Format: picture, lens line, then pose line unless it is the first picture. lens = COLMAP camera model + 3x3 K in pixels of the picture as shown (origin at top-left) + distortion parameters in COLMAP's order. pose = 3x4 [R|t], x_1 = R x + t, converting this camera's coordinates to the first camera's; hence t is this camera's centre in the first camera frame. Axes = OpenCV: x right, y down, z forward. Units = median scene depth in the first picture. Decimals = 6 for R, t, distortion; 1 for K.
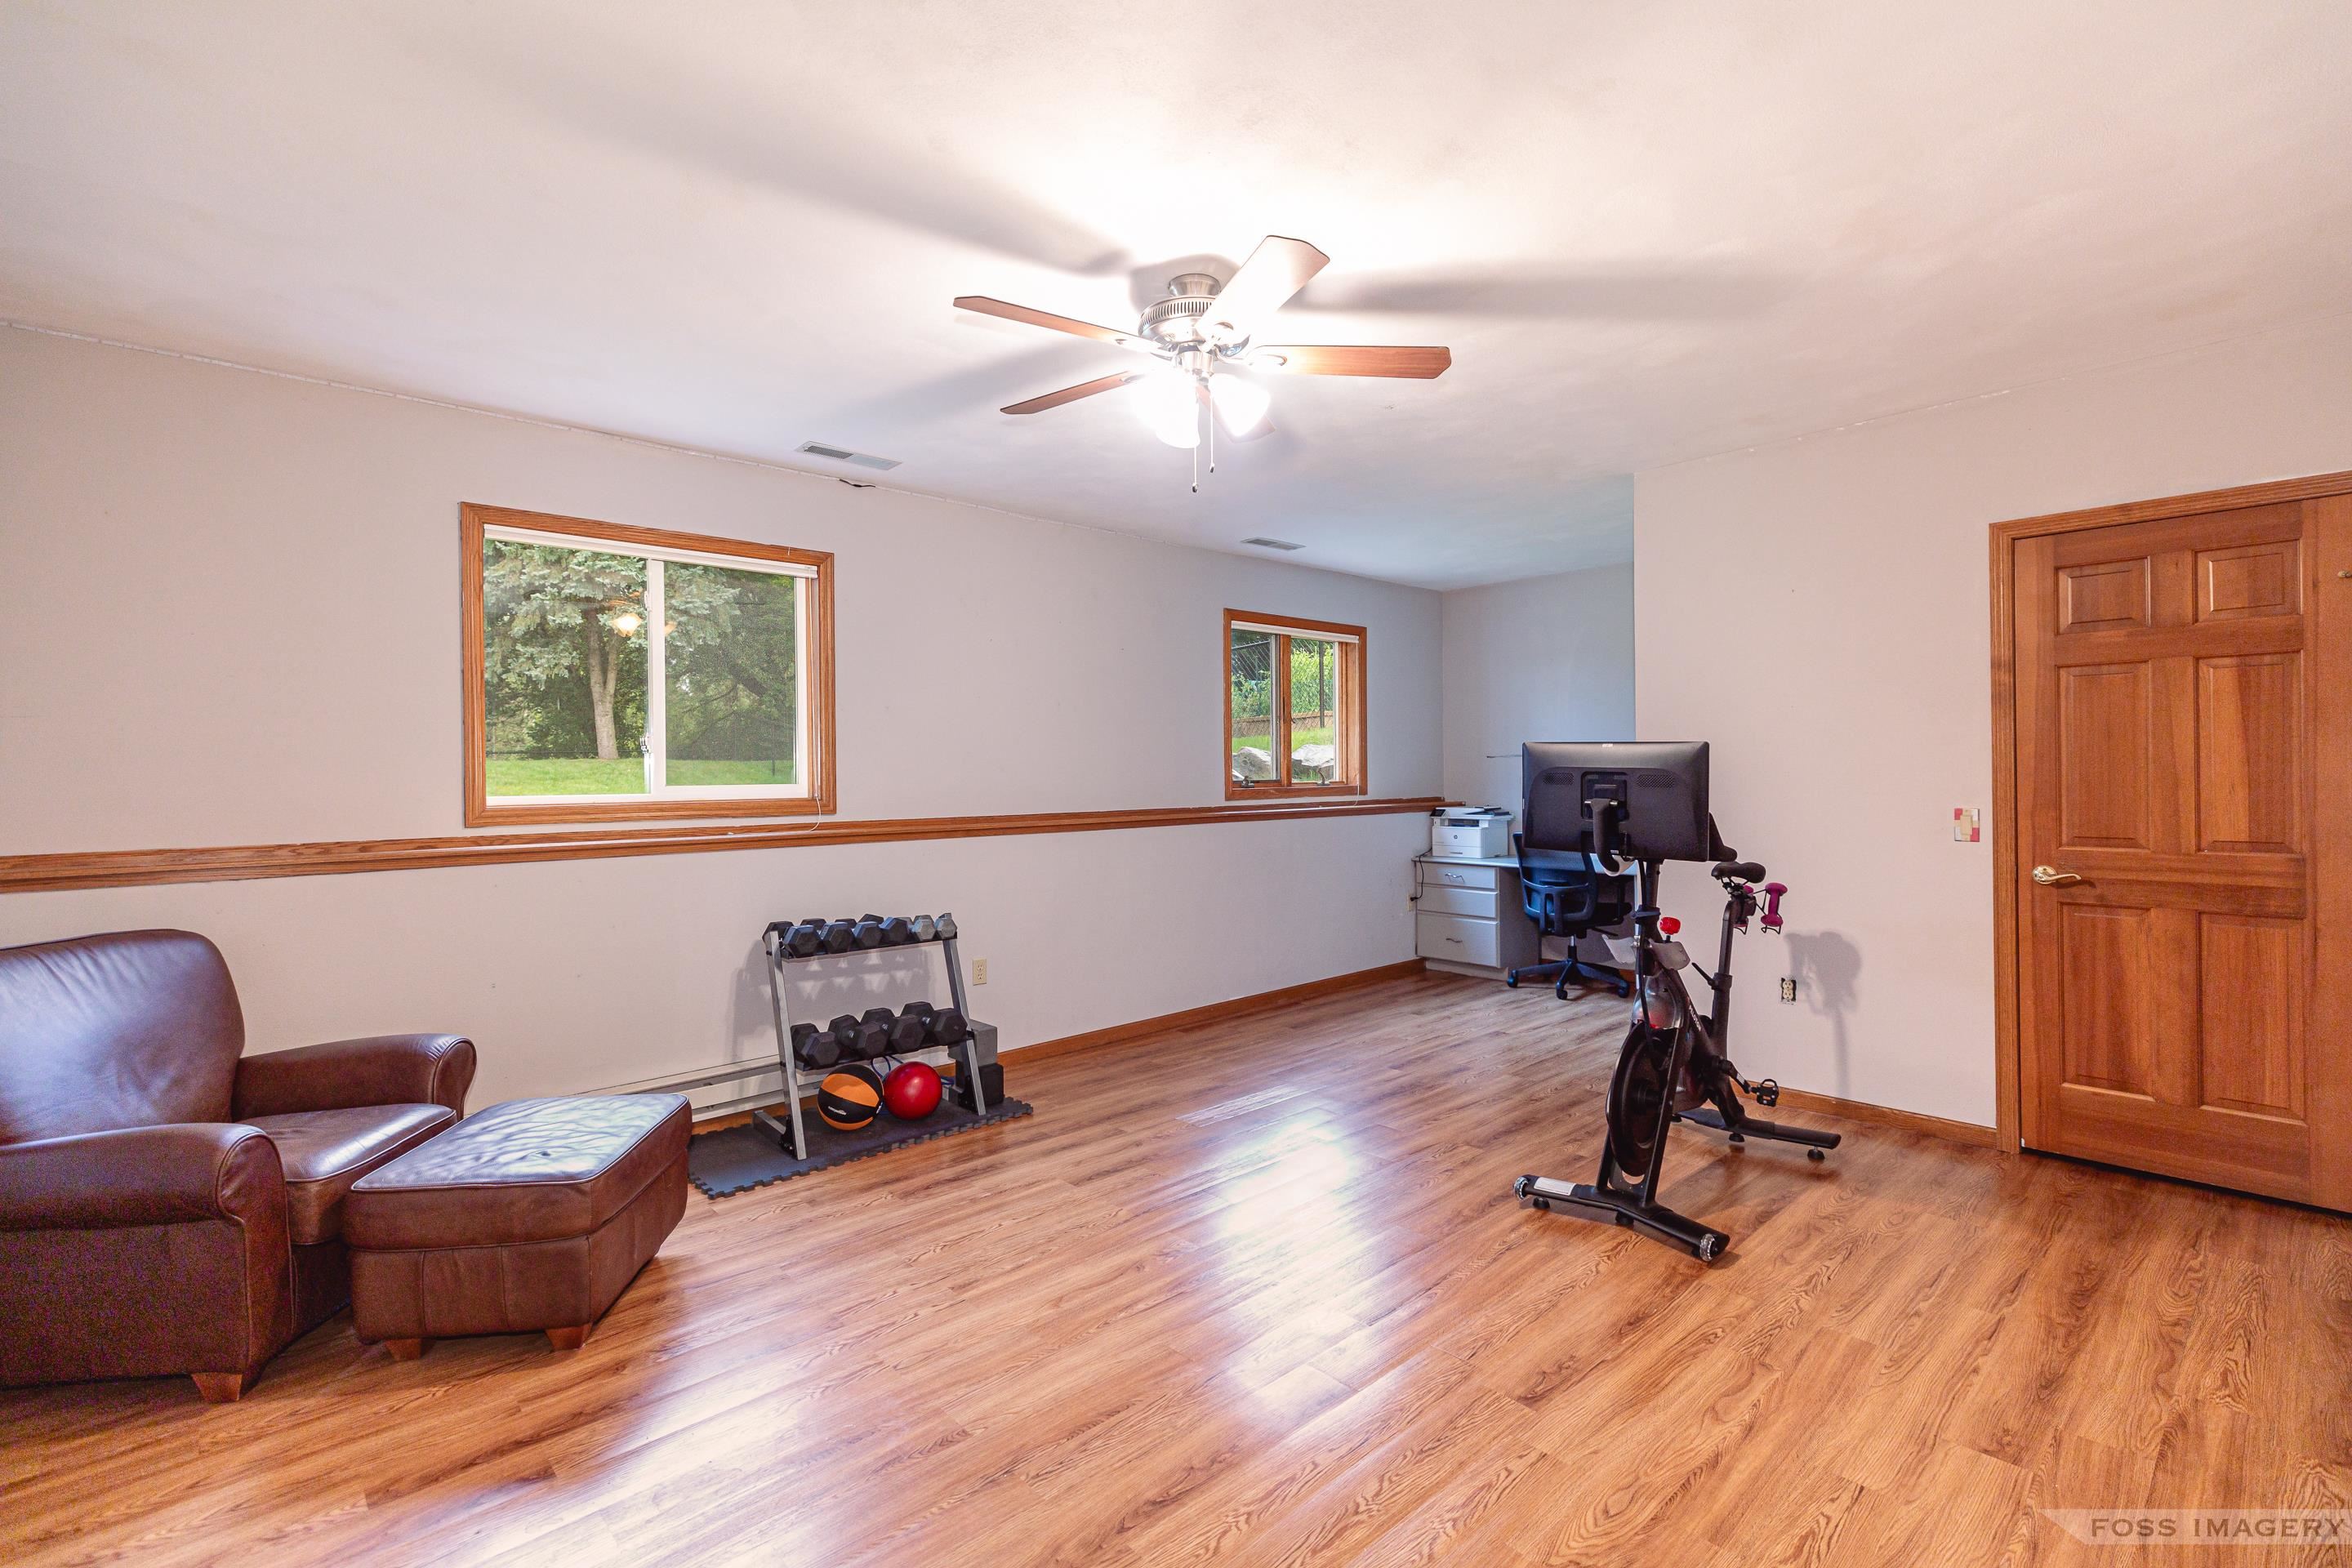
lens RADIAL K [[1042.3, 0, 1180.5], [0, 1042.3, 774.6], [0, 0, 1]] dist [0.003346, 0.000426]
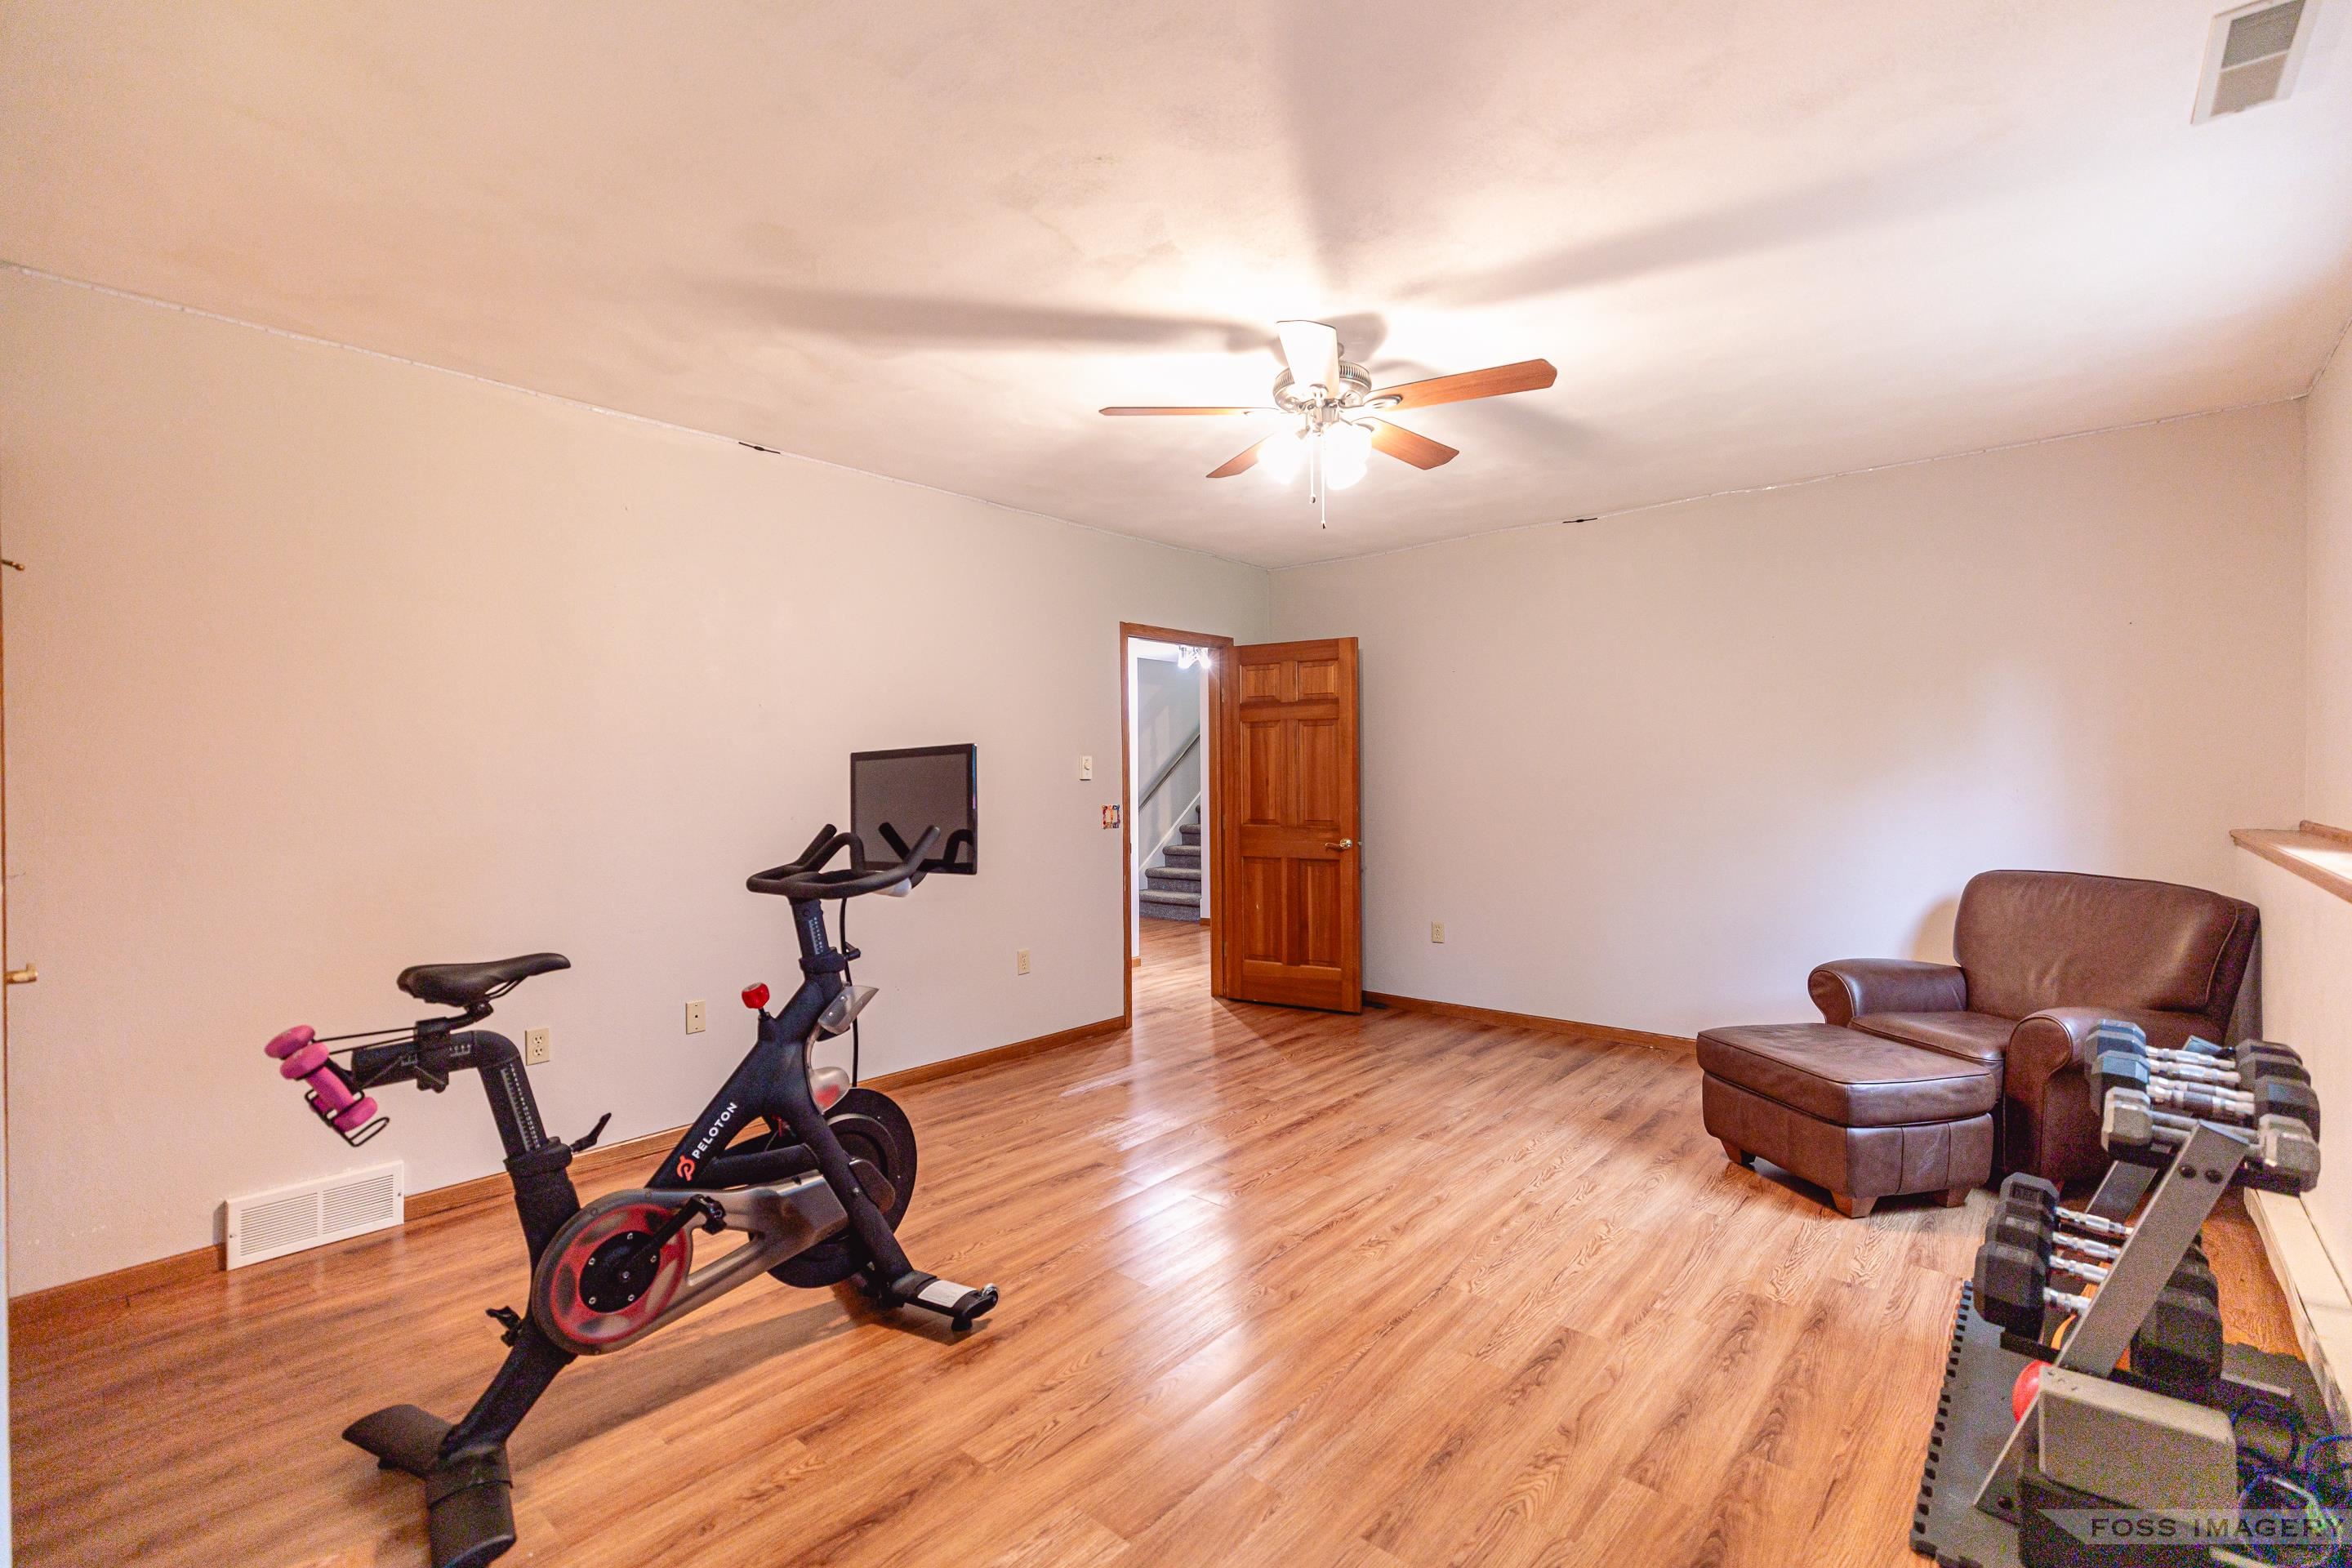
lens RADIAL K [[1042.3, 0, 1180.5], [0, 1042.3, 774.6], [0, 0, 1]] dist [0.003346, 0.000426]
pose [[-0.992825, 0.021257, -0.117672, 0.277352], [0.020877, 0.999772, 0.004463, -0.008065], [0.117740, 0.001974, -0.993042, 1.893392]]
